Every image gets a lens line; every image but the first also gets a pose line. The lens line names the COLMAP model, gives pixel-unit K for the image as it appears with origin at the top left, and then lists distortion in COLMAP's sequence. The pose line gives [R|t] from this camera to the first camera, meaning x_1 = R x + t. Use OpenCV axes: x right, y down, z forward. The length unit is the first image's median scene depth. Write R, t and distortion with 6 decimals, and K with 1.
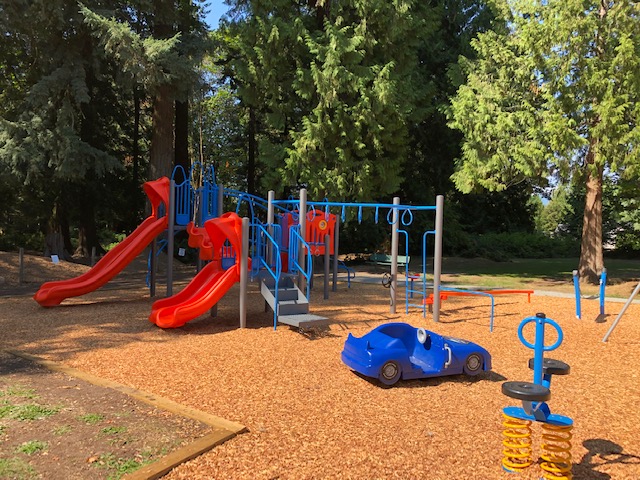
lens RADIAL K [[513.8, 0, 320.0], [0, 513.8, 240.0], [0, 0, 1]] dist [0.012392, -0.000699]
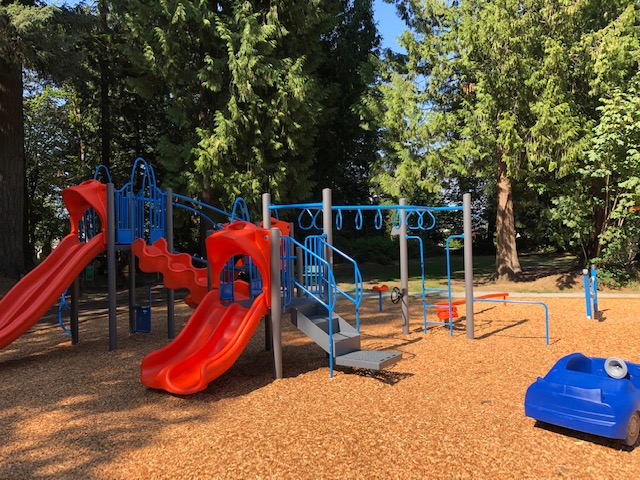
lens RADIAL K [[521.4, 0, 320.0], [0, 521.4, 232.0], [0, 0, 1]] dist [0.001818, 0.004872]
pose [[0.951253, -0.043317, 0.305355, -0.140405], [0.053698, 0.998227, -0.025674, -0.006072], [-0.303701, 0.040820, 0.951892, 0.122339]]
